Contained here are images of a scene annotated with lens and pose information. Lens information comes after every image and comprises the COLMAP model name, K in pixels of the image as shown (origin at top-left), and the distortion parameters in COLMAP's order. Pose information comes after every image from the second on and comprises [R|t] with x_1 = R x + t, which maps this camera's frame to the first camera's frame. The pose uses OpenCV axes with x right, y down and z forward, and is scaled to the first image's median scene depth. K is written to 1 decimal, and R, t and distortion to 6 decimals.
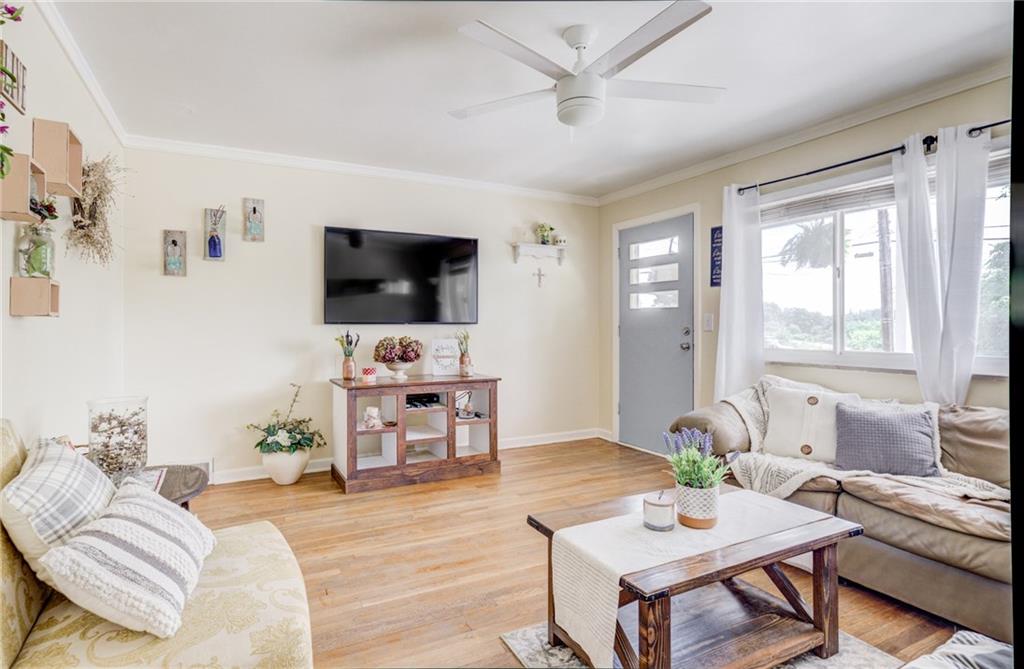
lens RADIAL K [[536.0, 0, 503.4], [0, 536.0, 331.2], [0, 0, 1]] dist [-0.003324, 0.001844]
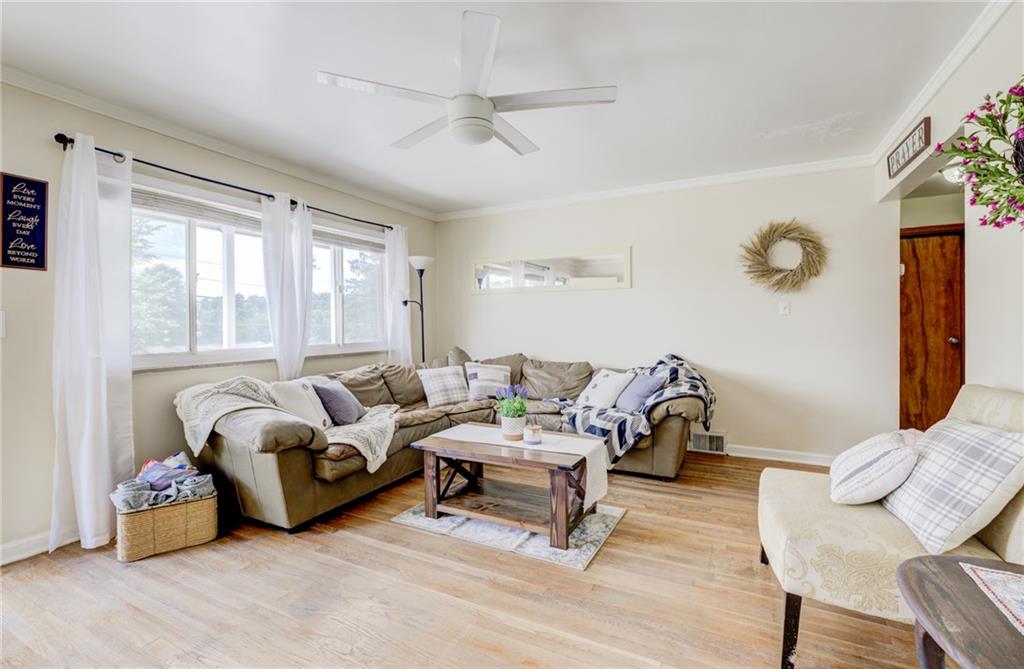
lens RADIAL K [[472.0, 0, 469.2], [0, 472.0, 332.4], [0, 0, 1]] dist [0.000264, 0.000182]
pose [[-0.536207, -0.008028, 0.844048, -0.540100], [0.019264, 0.999578, 0.021745, -0.012980], [-0.843866, 0.027920, -0.535826, 1.227507]]
